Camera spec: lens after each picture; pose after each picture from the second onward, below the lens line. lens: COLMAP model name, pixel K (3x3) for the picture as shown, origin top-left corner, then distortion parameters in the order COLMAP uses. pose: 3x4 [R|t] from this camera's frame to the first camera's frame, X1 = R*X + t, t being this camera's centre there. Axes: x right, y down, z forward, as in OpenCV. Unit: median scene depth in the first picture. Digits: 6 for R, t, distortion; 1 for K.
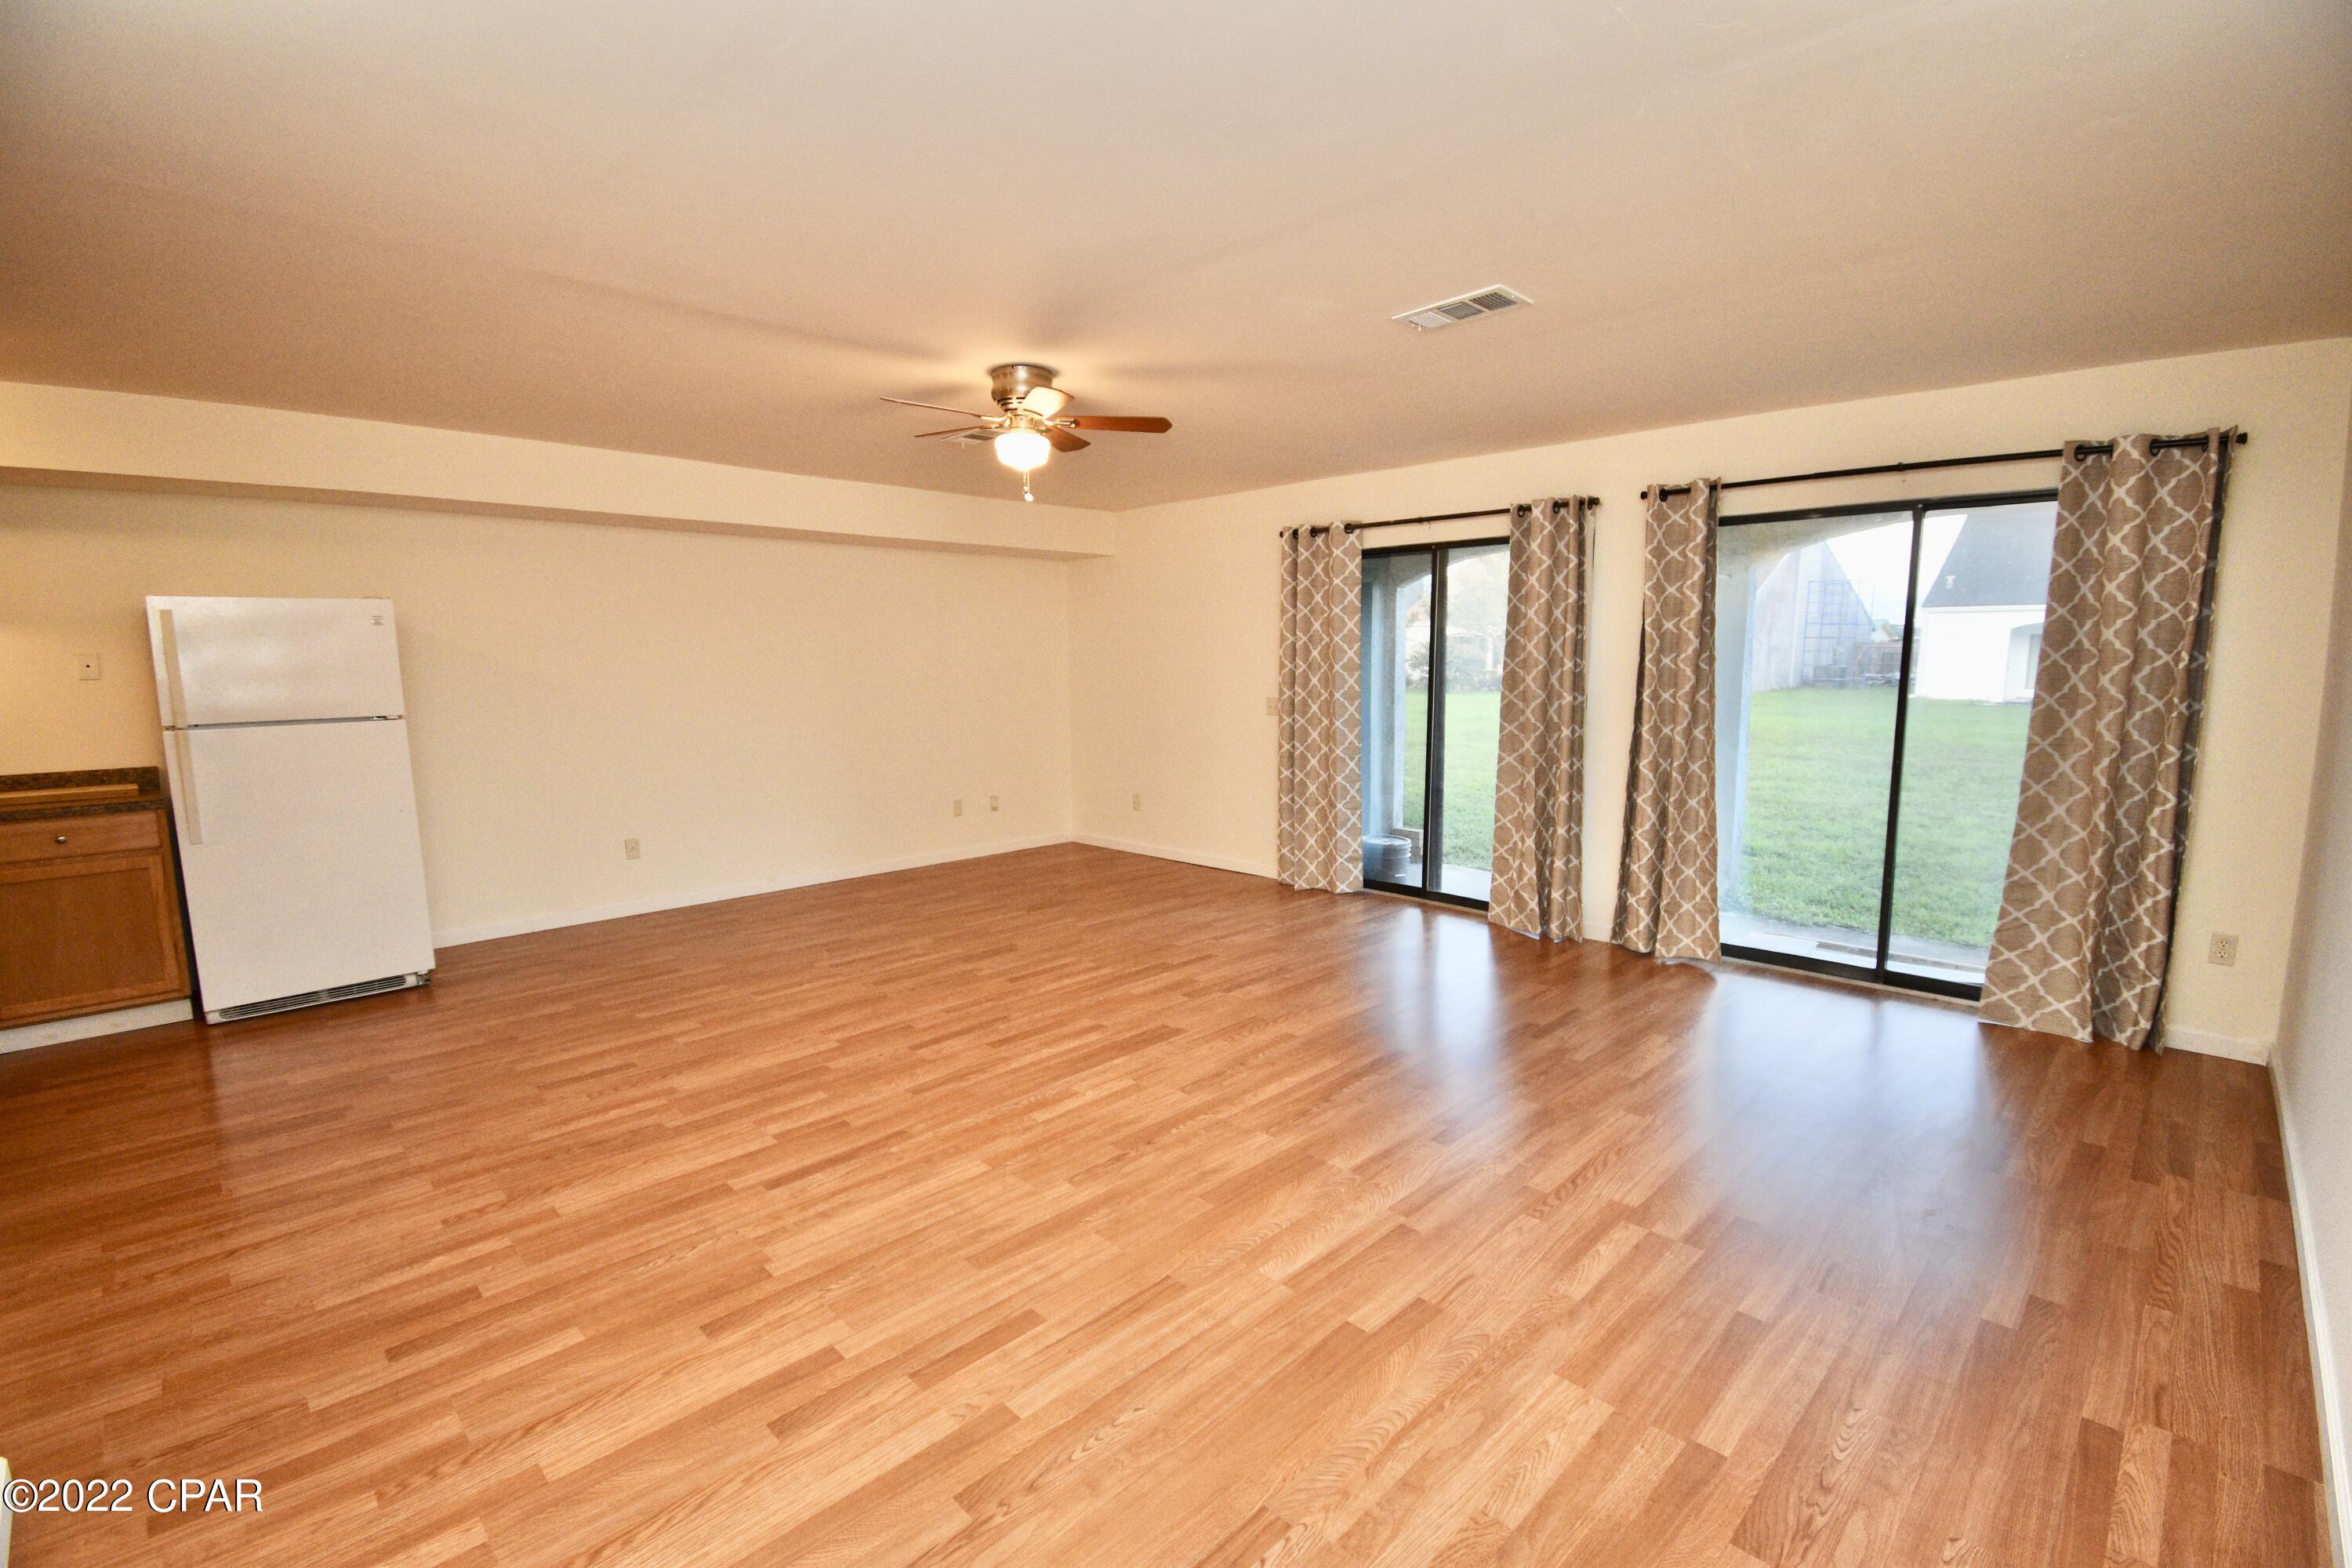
lens RADIAL K [[1033.0, 0, 1178.0], [0, 1033.0, 792.8], [0, 0, 1]] dist [0.021939, -0.027454]
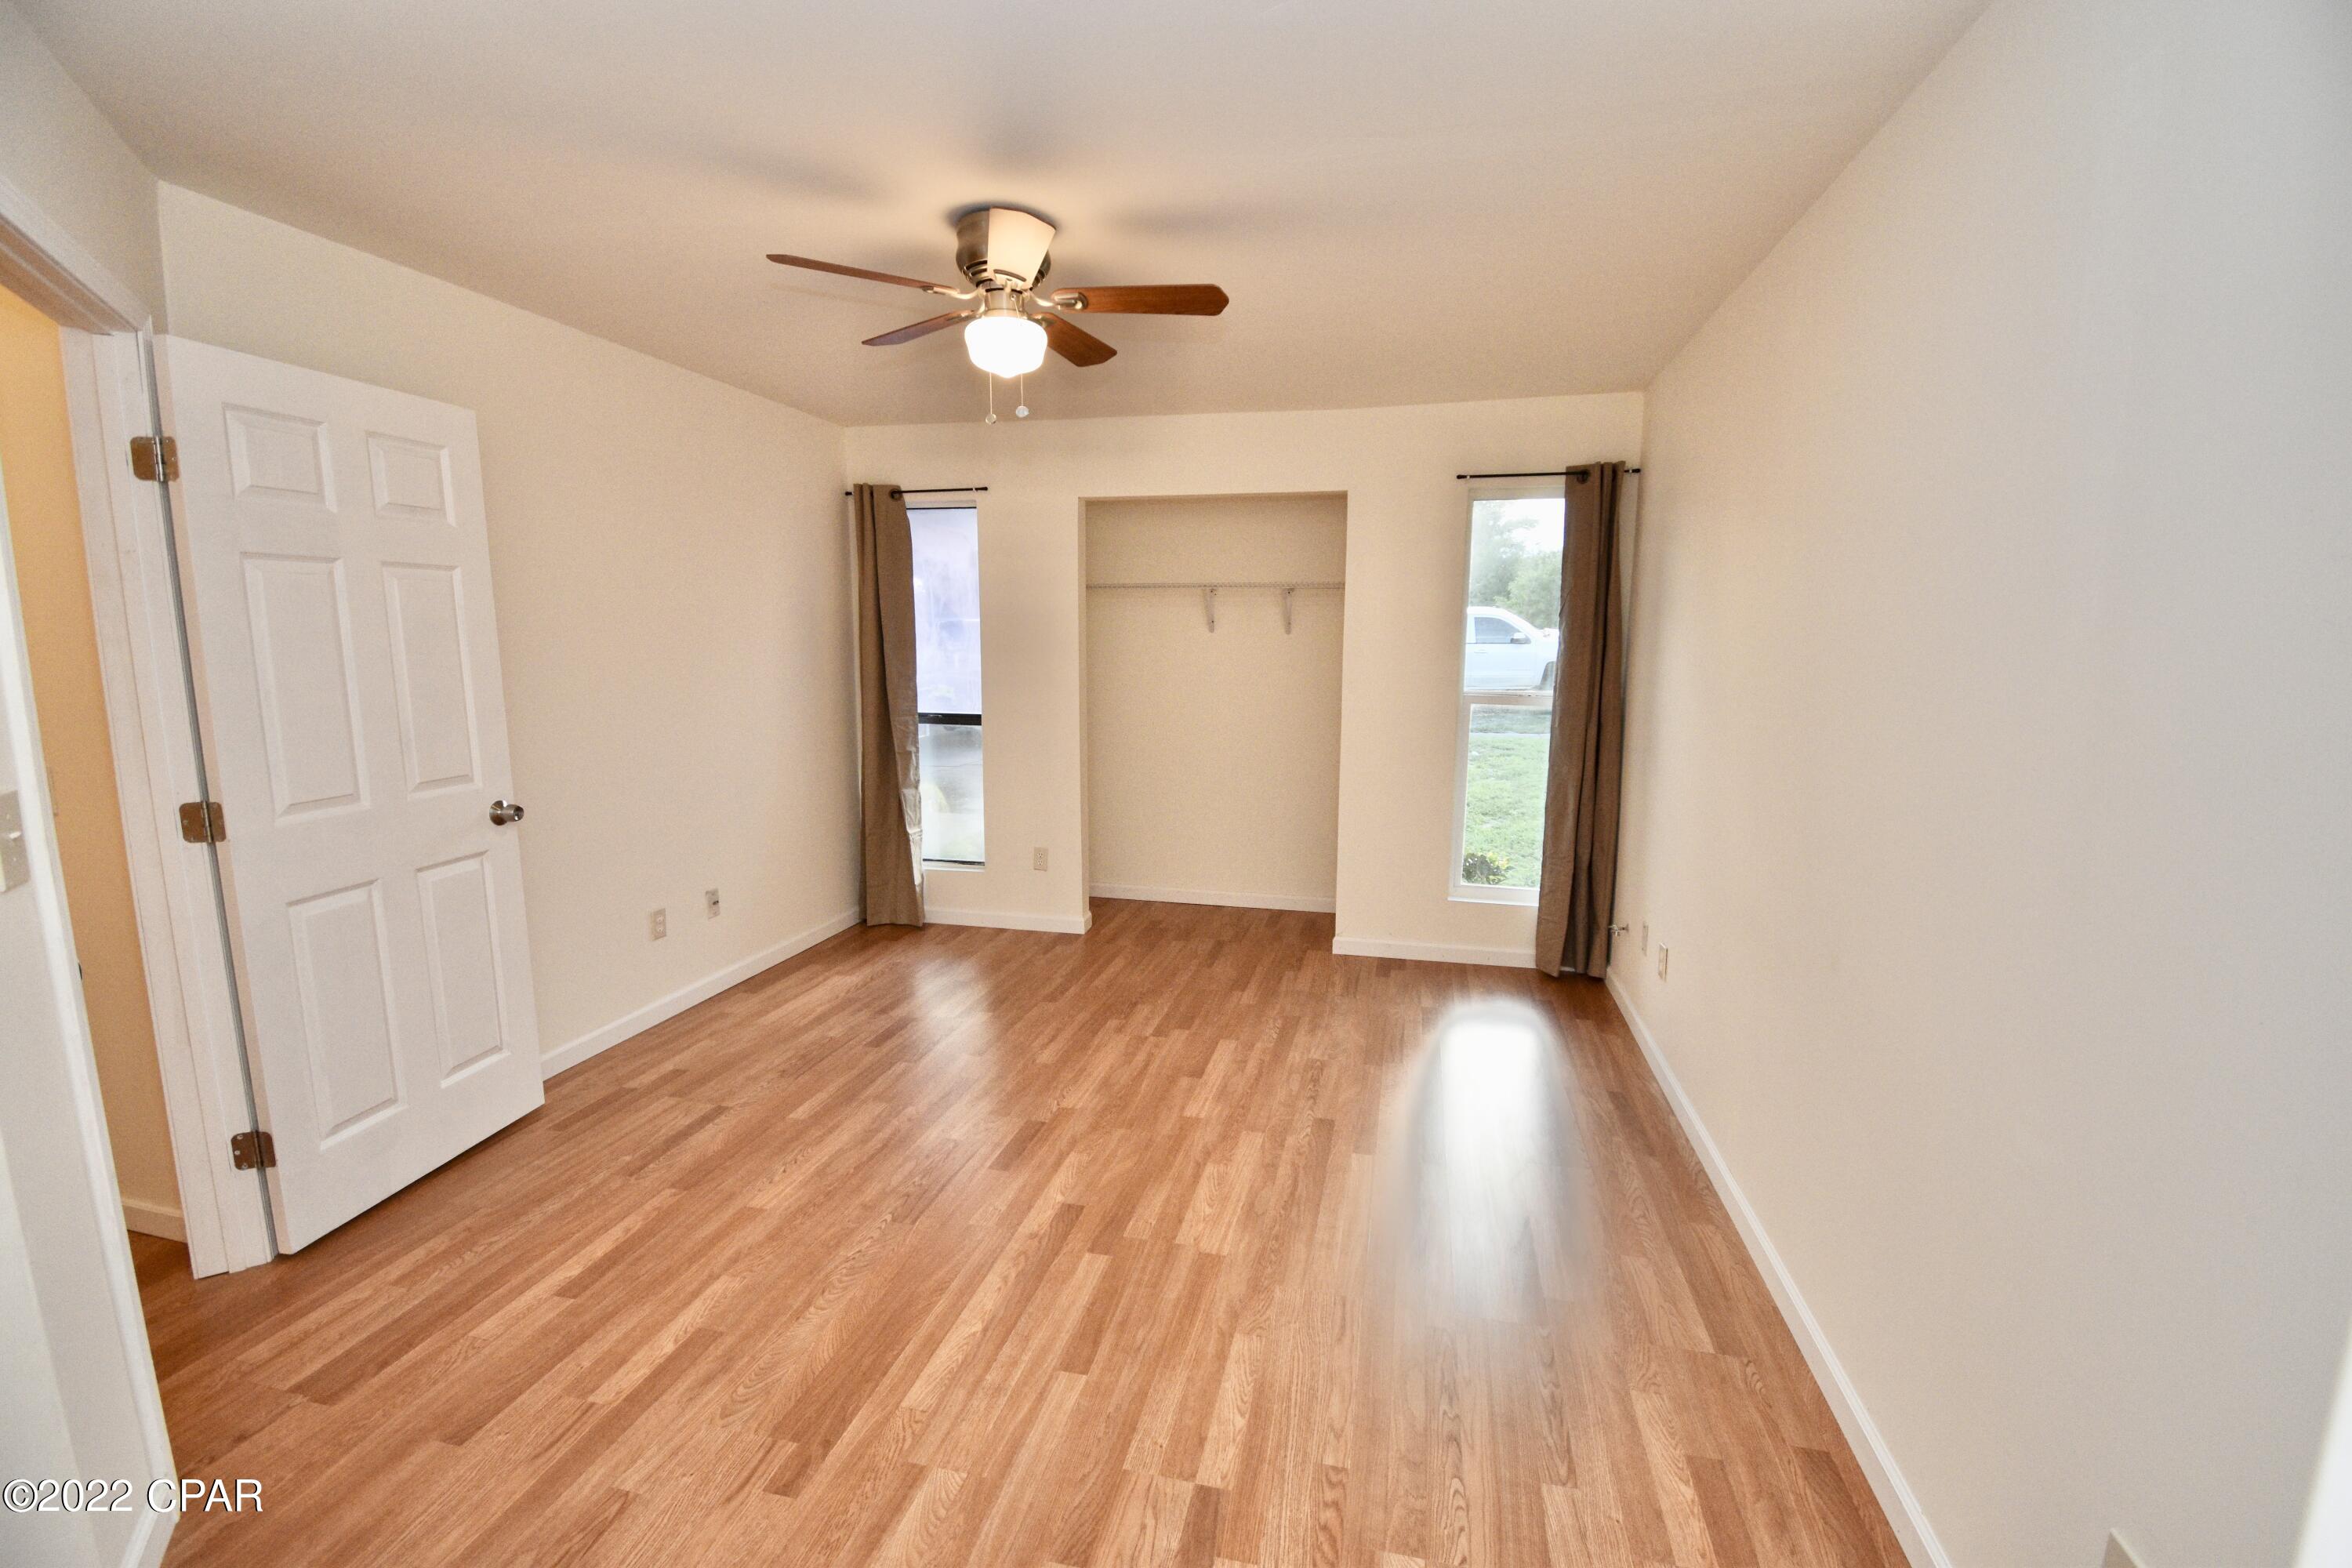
lens RADIAL K [[1033.0, 0, 1178.0], [0, 1033.0, 792.8], [0, 0, 1]] dist [0.021939, -0.027454]
pose [[-0.847505, 0.080587, -0.524634, 0.626827], [-0.073628, 0.961003, 0.266557, -0.159818], [0.525656, 0.264536, -0.808521, 1.137900]]
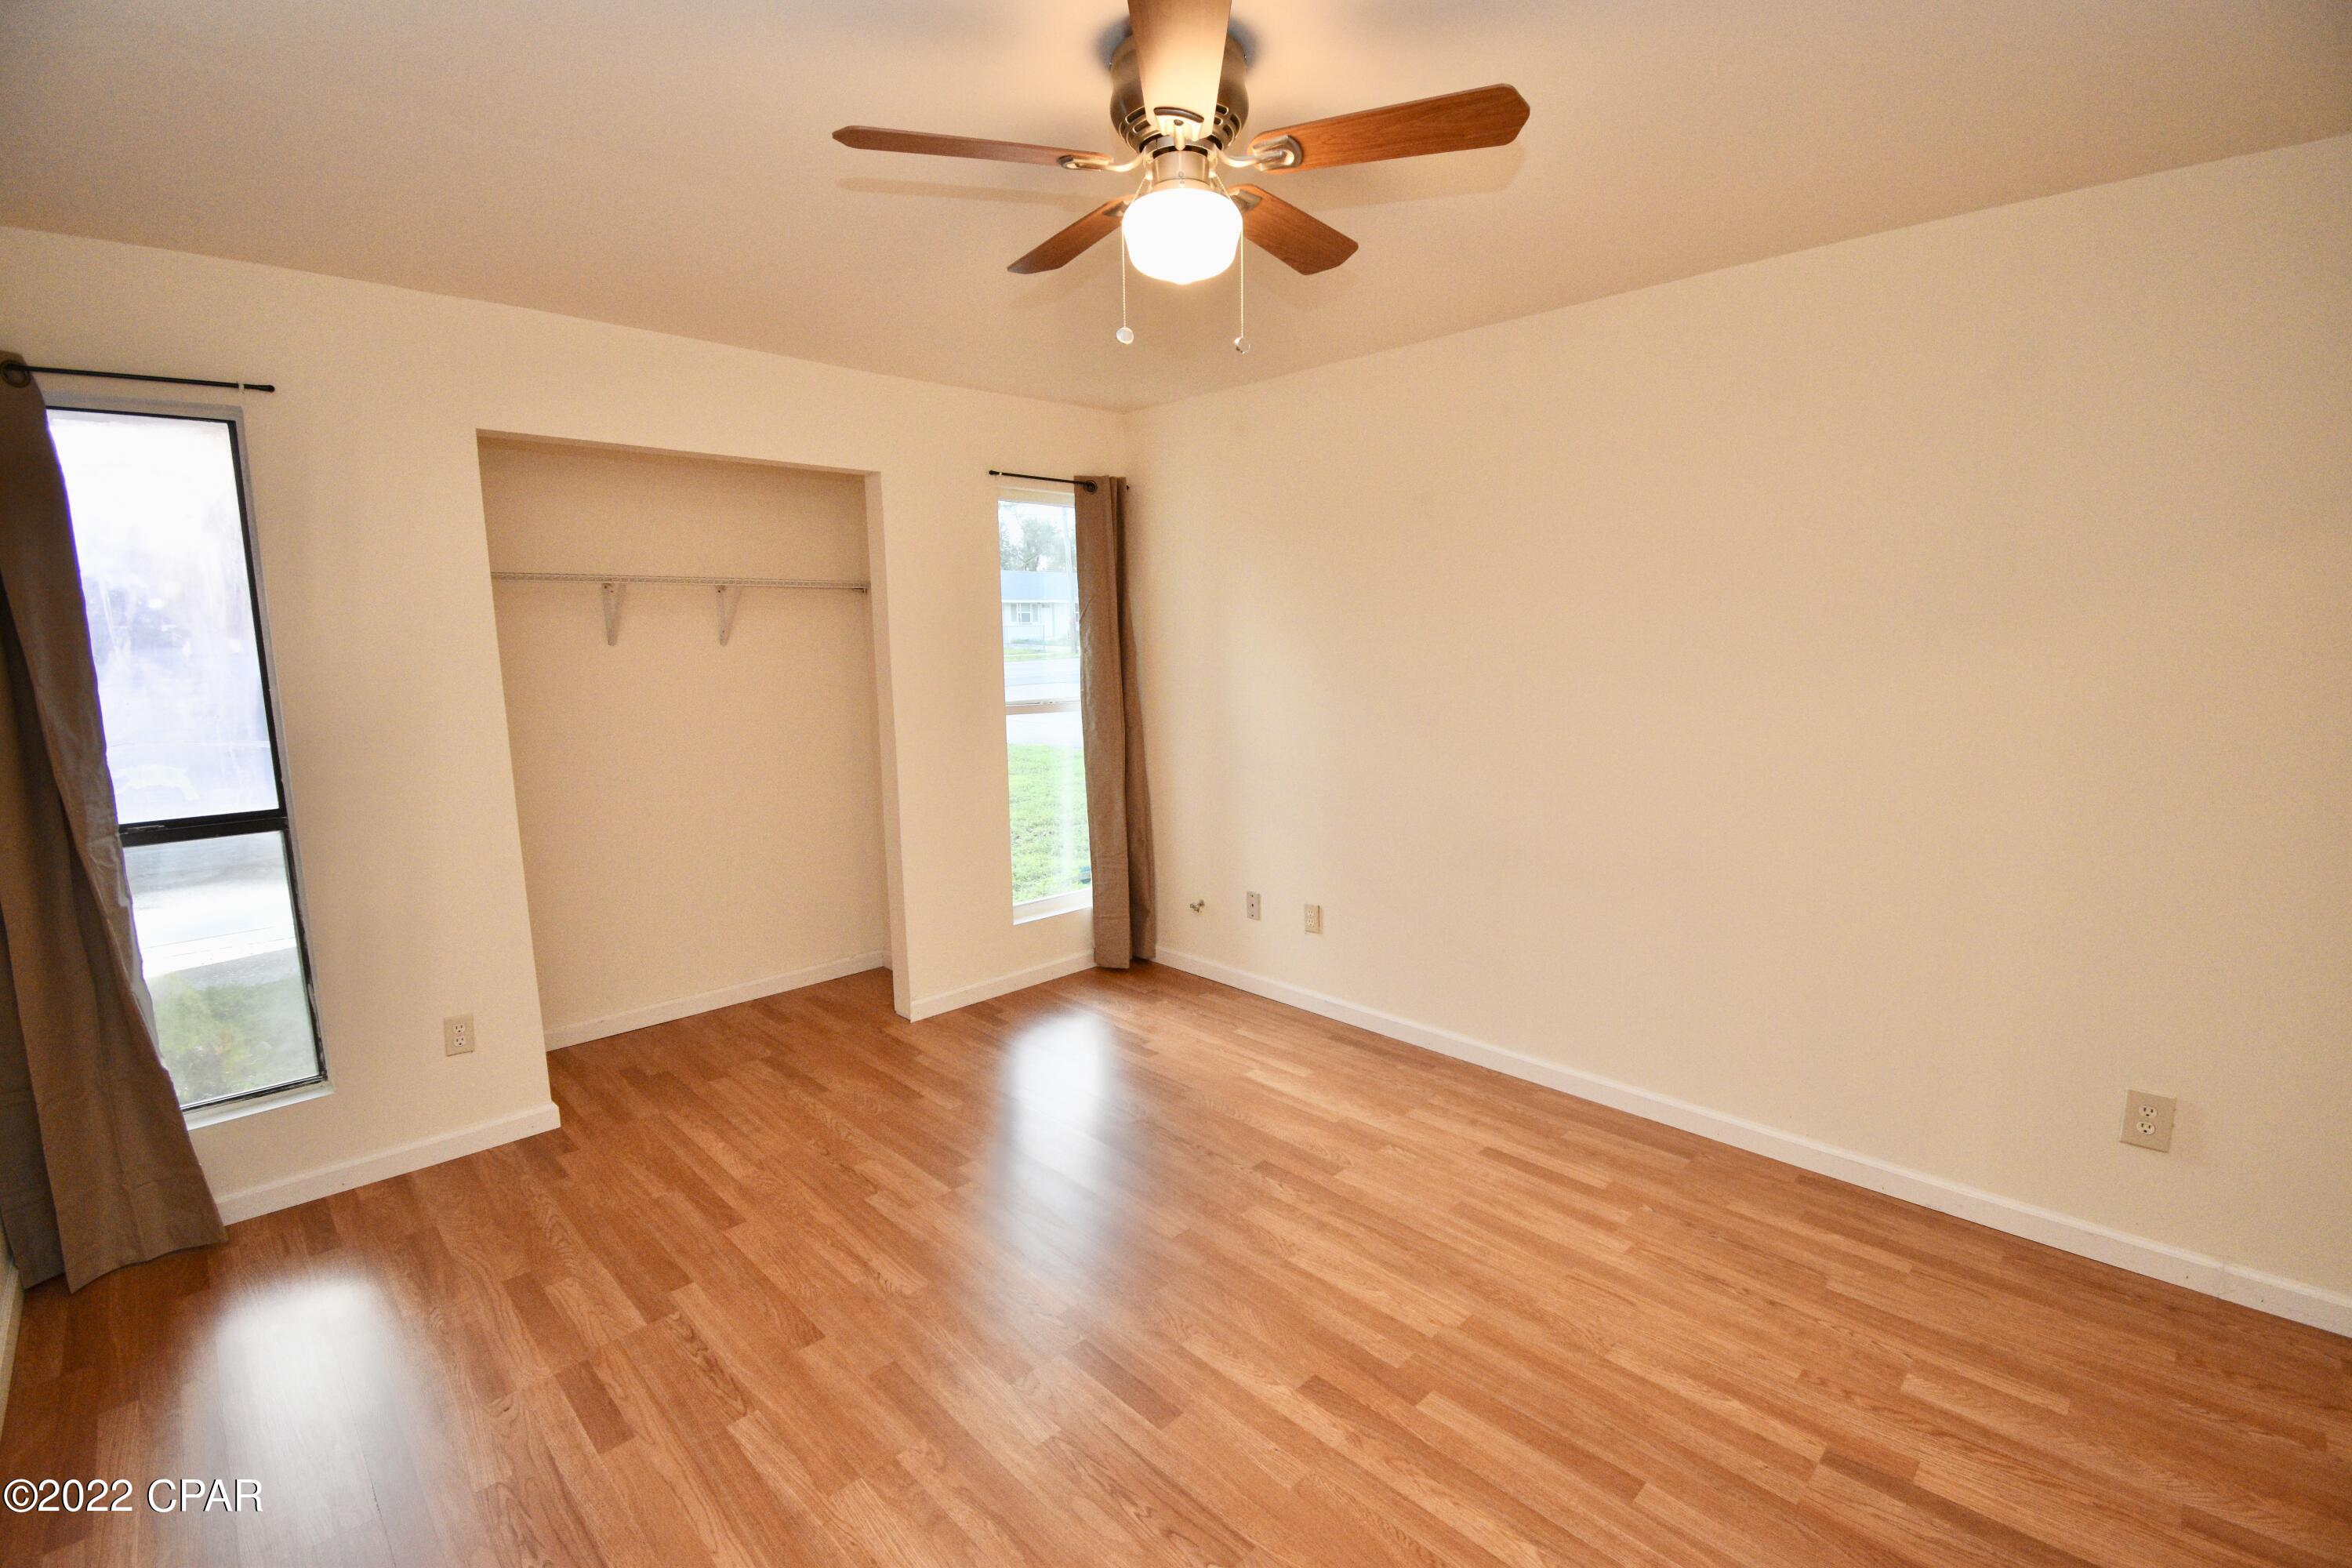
lens RADIAL K [[1033.0, 0, 1178.0], [0, 1033.0, 792.8], [0, 0, 1]] dist [0.021939, -0.027454]
pose [[-0.006465, 0.160504, -0.987014, 0.866383], [-0.125079, 0.979153, 0.160045, -0.072897], [0.992126, 0.124489, 0.013746, 0.391502]]
